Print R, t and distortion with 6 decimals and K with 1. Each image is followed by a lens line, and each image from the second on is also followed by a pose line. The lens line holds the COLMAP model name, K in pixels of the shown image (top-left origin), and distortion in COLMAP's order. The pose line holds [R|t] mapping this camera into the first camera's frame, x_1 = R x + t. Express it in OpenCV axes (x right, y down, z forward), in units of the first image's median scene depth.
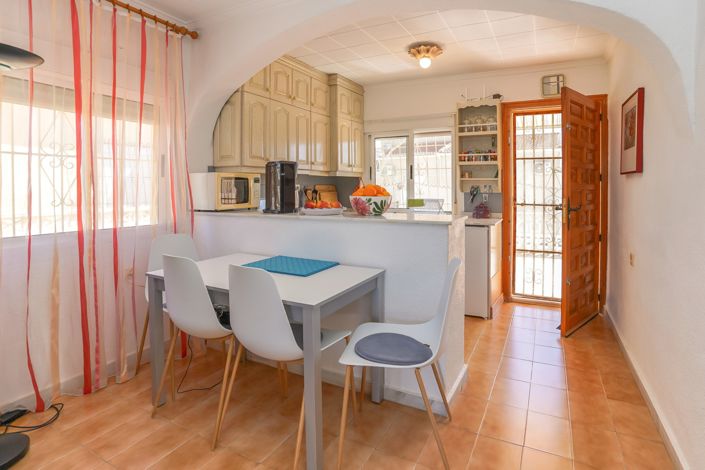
lens RADIAL K [[360.7, 0, 351.9], [0, 360.7, 252.4], [0, 0, 1]] dist [-0.040483, 0.002964]
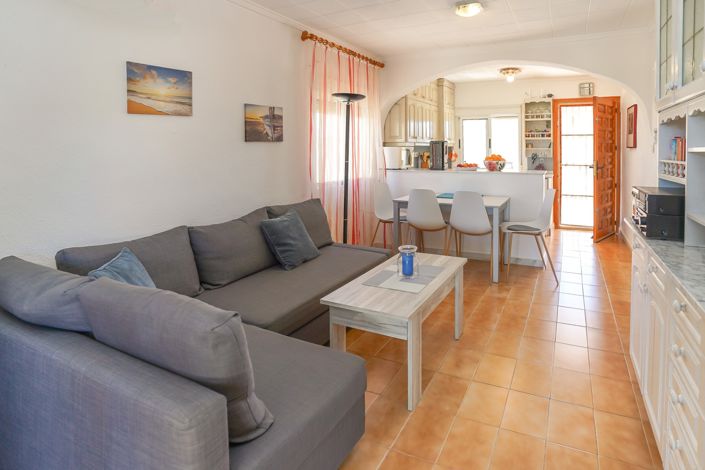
lens RADIAL K [[360.7, 0, 380.8], [0, 360.7, 217.2], [0, 0, 1]] dist [-0.040483, 0.002964]
pose [[0.999807, -0.007887, 0.017967, -0.384002], [0.007786, 0.999953, 0.005691, 0.082052], [-0.018011, -0.005550, 0.999822, -0.572260]]
